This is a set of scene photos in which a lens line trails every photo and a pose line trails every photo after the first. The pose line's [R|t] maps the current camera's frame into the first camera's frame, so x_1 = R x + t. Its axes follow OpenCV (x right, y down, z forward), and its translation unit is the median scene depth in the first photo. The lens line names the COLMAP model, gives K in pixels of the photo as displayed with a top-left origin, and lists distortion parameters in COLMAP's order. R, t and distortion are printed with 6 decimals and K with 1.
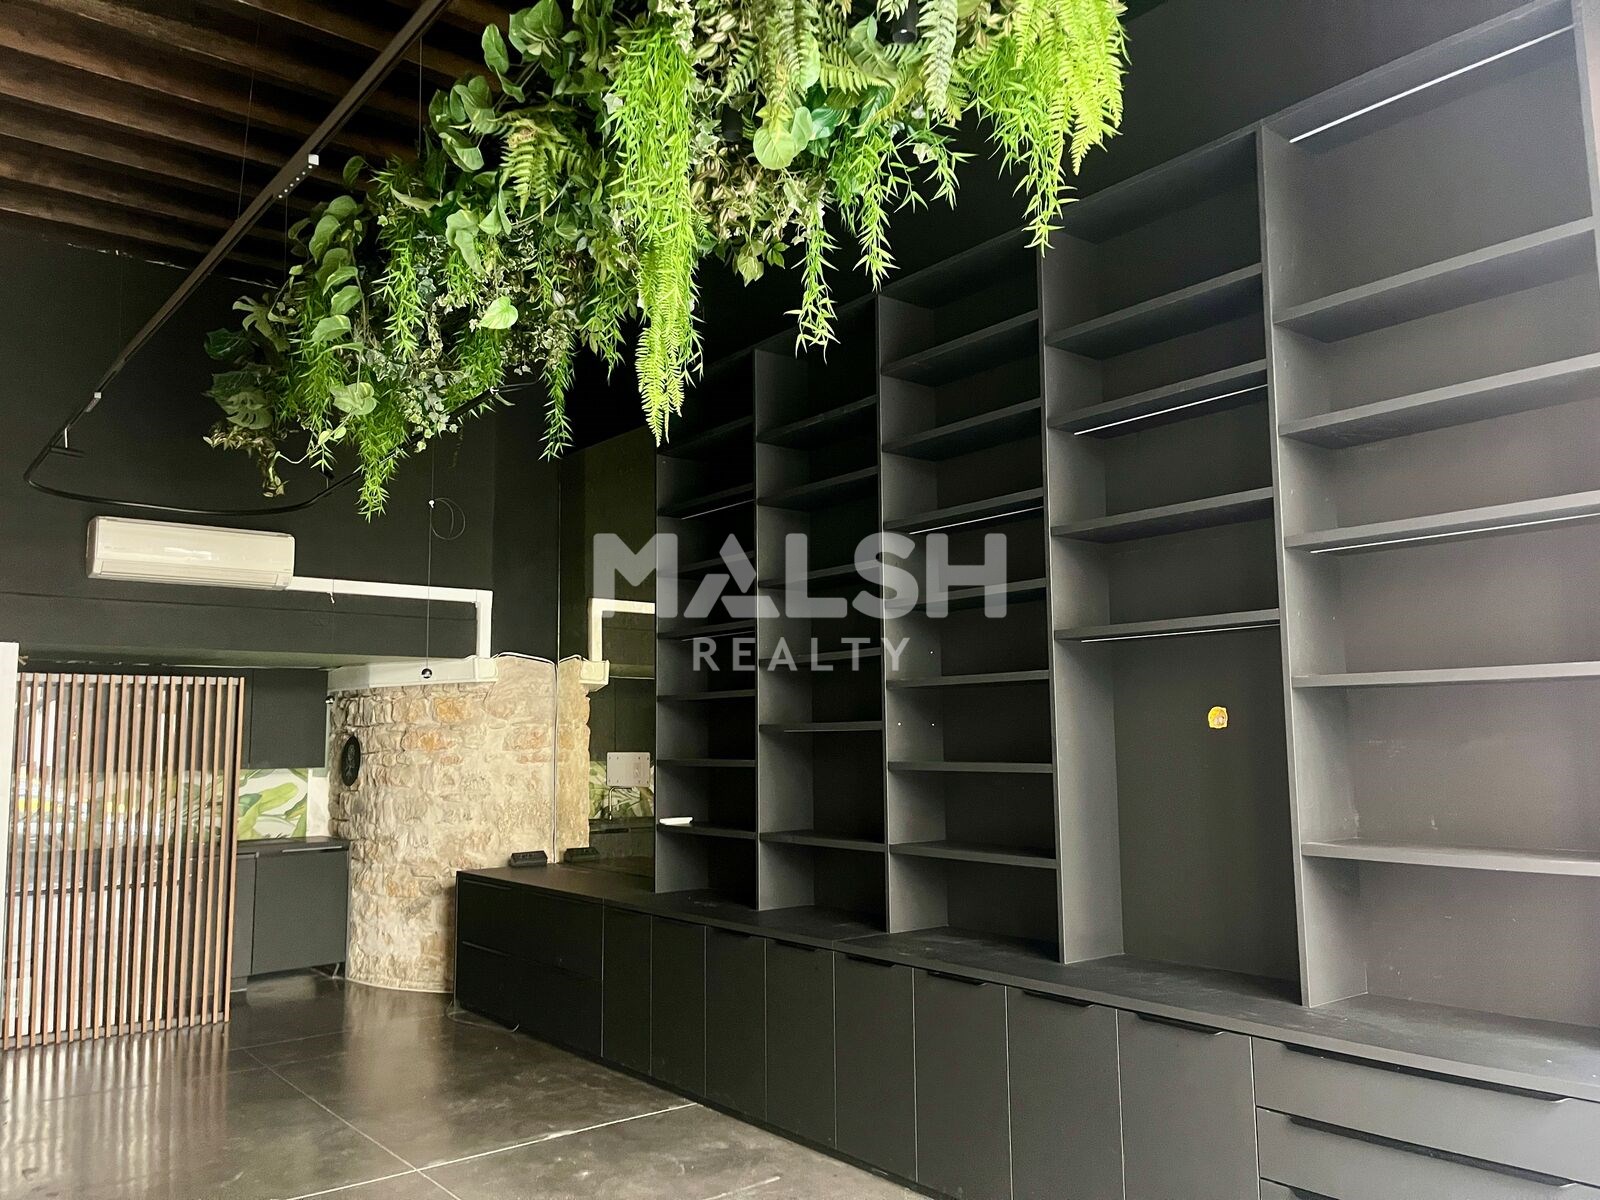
lens RADIAL K [[1252.8, 0, 805.7], [0, 1252.8, 644.8], [0, 0, 1]] dist [0.101539, -0.004004]
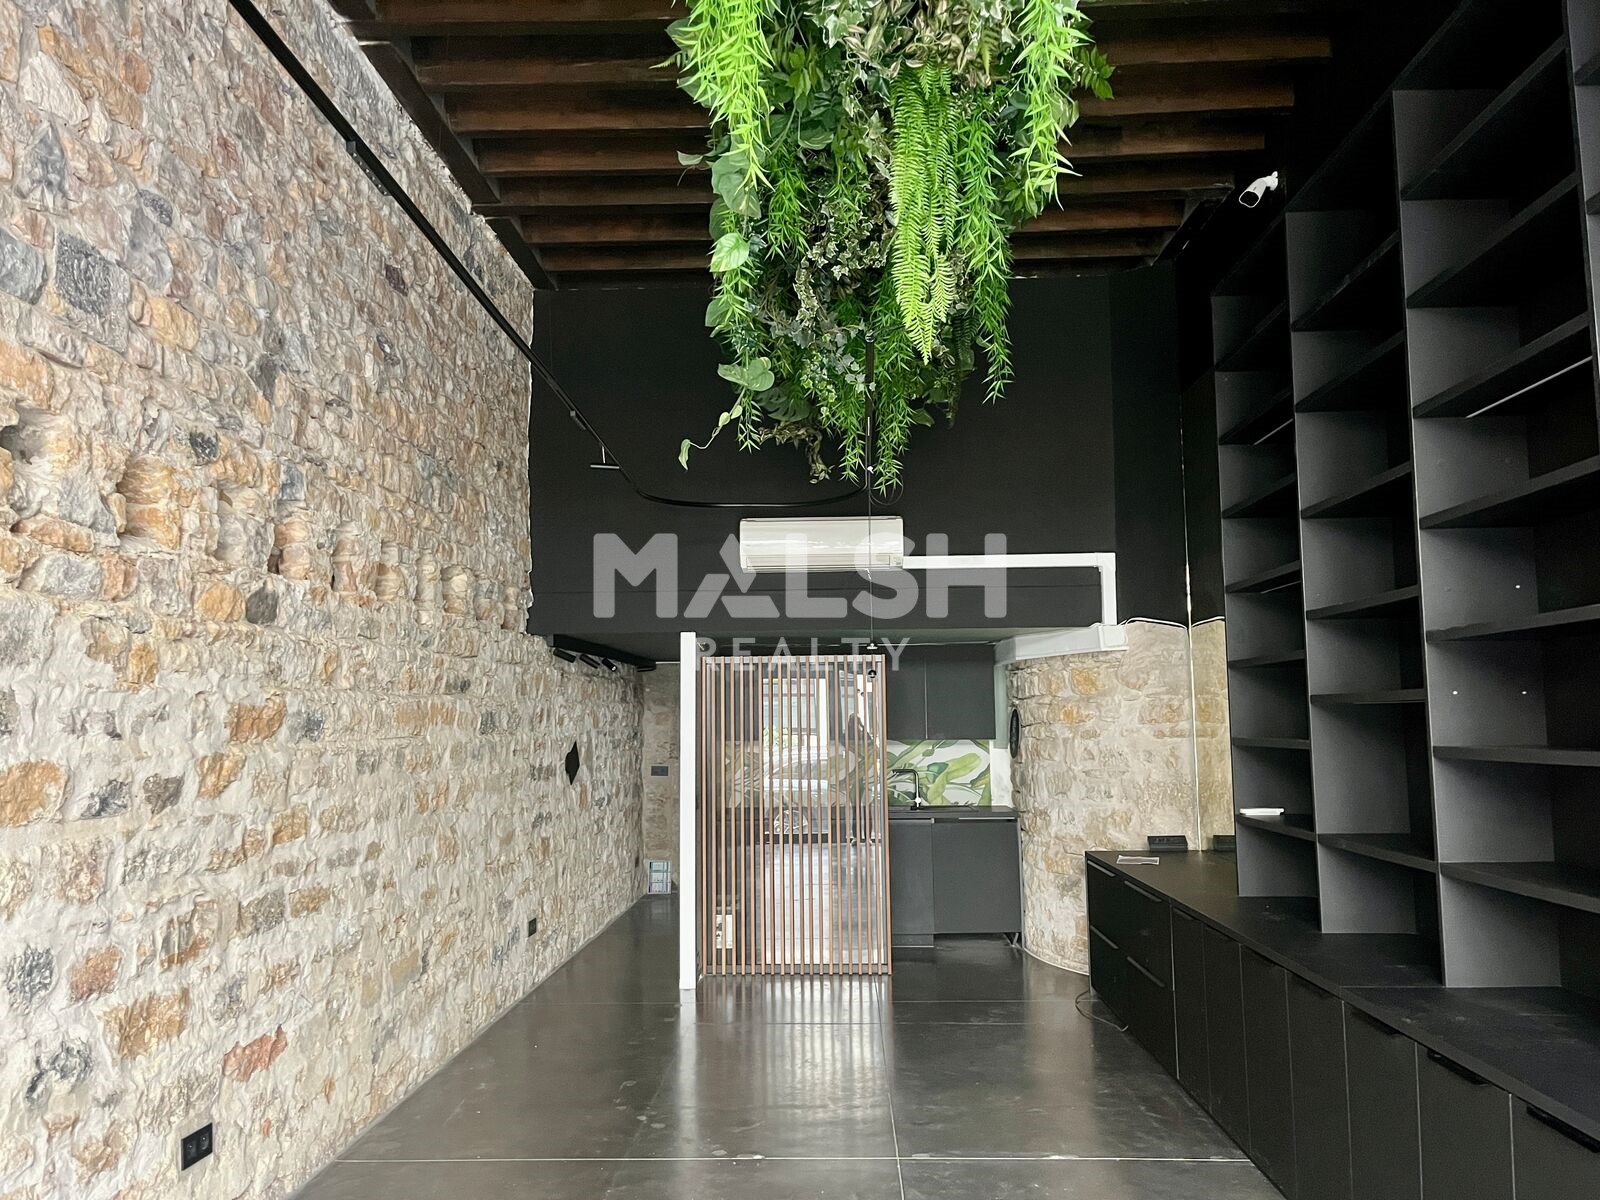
lens RADIAL K [[1252.8, 0, 805.7], [0, 1252.8, 644.8], [0, 0, 1]] dist [0.101539, -0.004004]
pose [[0.774556, -0.040408, -0.631213, 0.155215], [0.055817, 0.998431, 0.004577, 0.008182], [0.630038, -0.038777, 0.775596, 0.135075]]
